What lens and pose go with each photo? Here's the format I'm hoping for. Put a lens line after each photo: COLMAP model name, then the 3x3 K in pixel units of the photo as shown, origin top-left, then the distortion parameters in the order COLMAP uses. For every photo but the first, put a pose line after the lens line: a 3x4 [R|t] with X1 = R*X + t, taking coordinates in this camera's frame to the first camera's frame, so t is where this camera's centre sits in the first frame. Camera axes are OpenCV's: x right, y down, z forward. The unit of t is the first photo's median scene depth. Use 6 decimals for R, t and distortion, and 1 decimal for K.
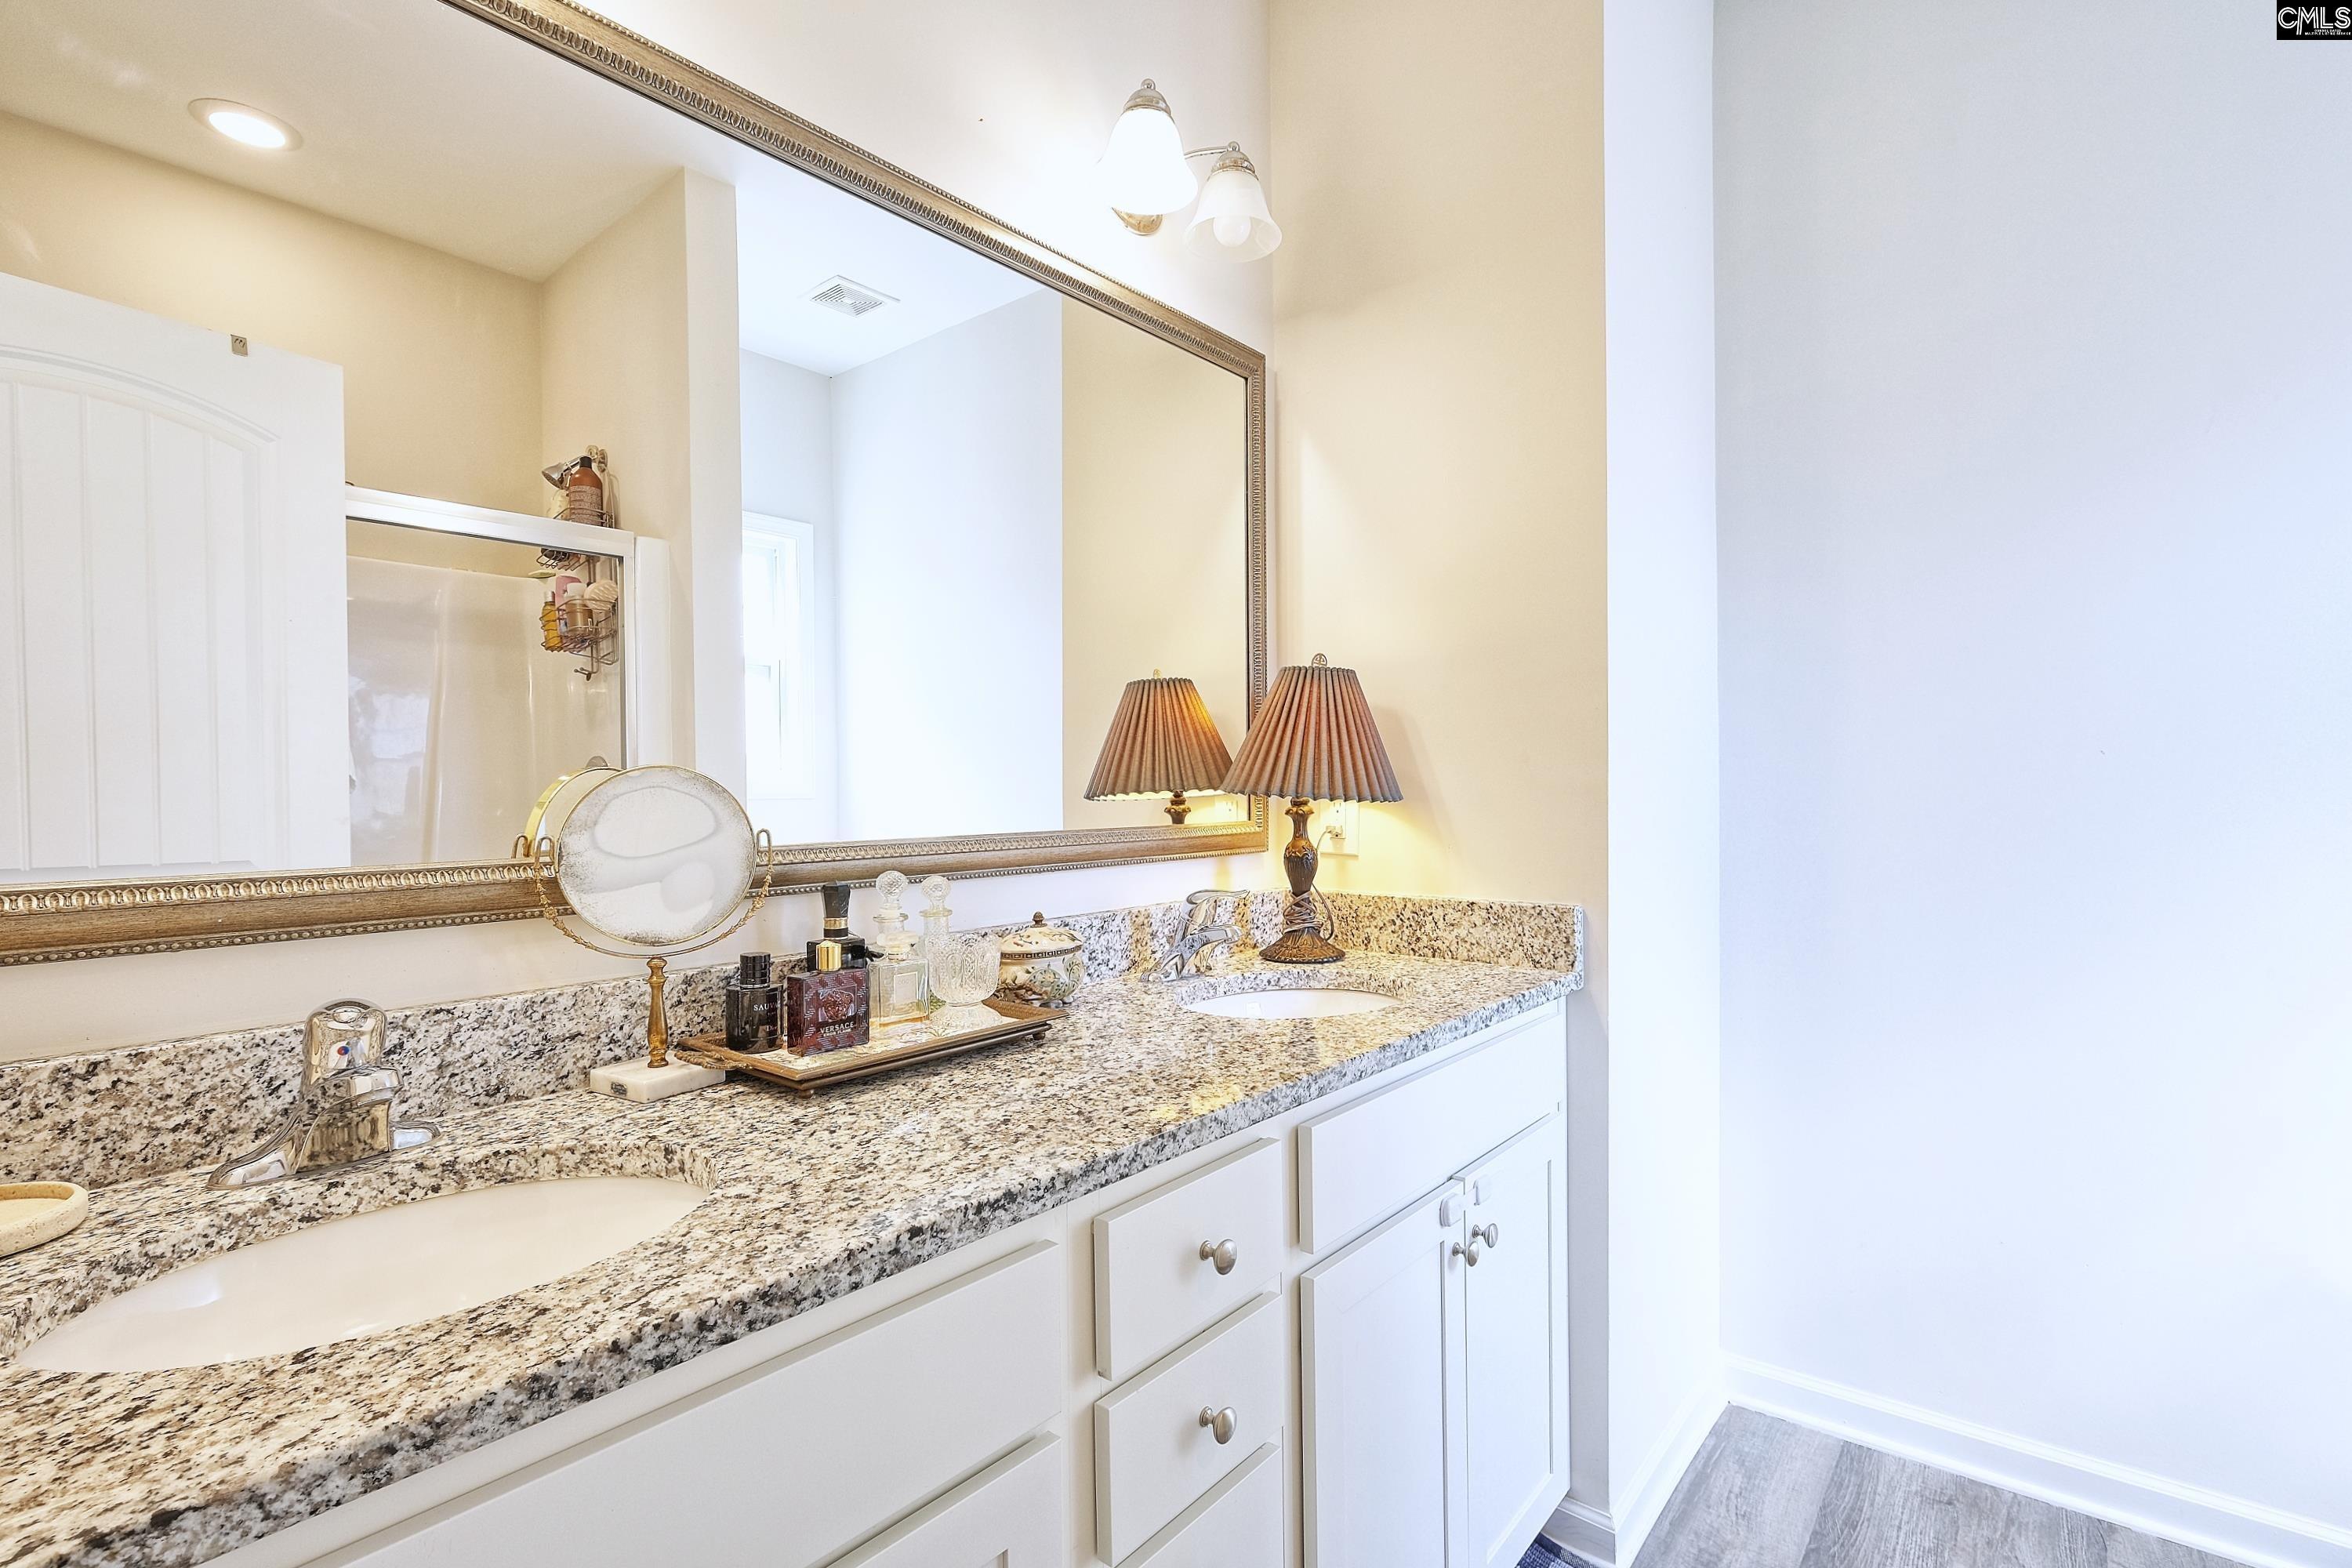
lens RADIAL K [[1113.3, 0, 1176.9], [0, 1113.3, 773.5], [0, 0, 1]] dist [-0.000393, 0.000191]
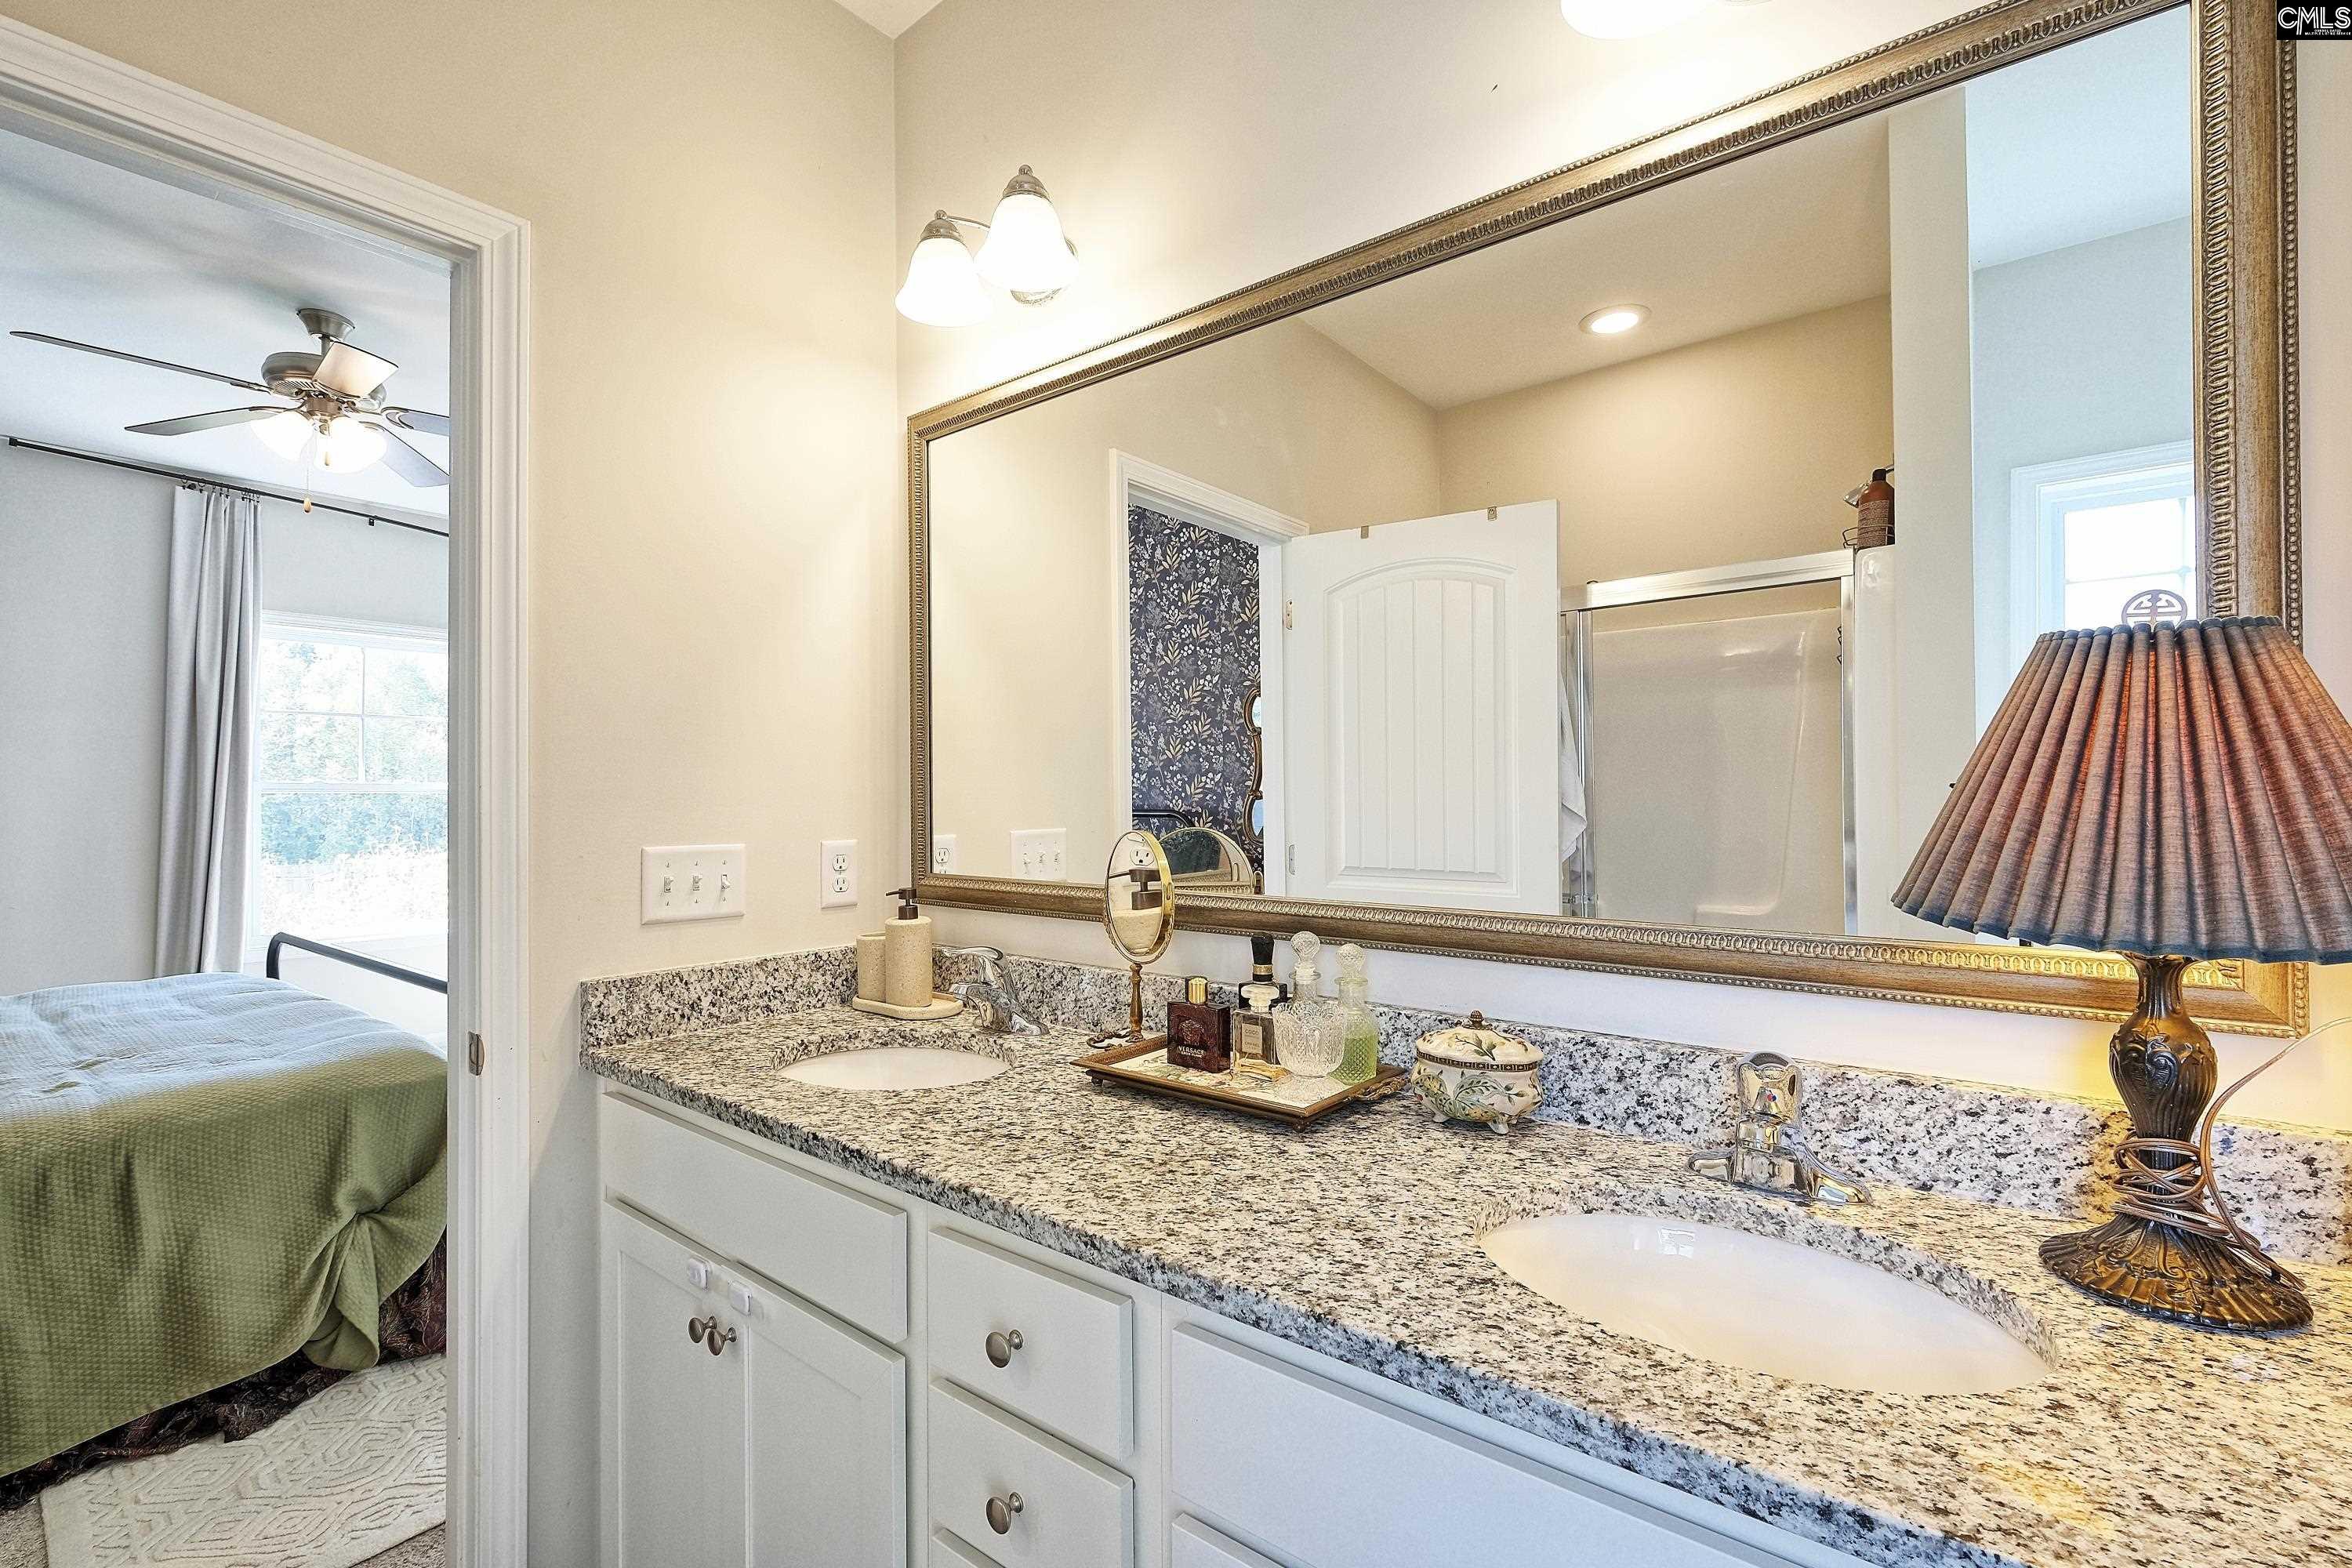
lens RADIAL K [[1020.3, 0, 1169.6], [0, 1020.3, 805.2], [0, 0, 1]] dist [-0.007435, 0.000114]
pose [[0.007723, 0.018655, -0.999796, 0.949100], [0.018124, 0.999659, 0.018792, -0.073302], [0.999806, -0.018265, 0.007382, 1.140282]]
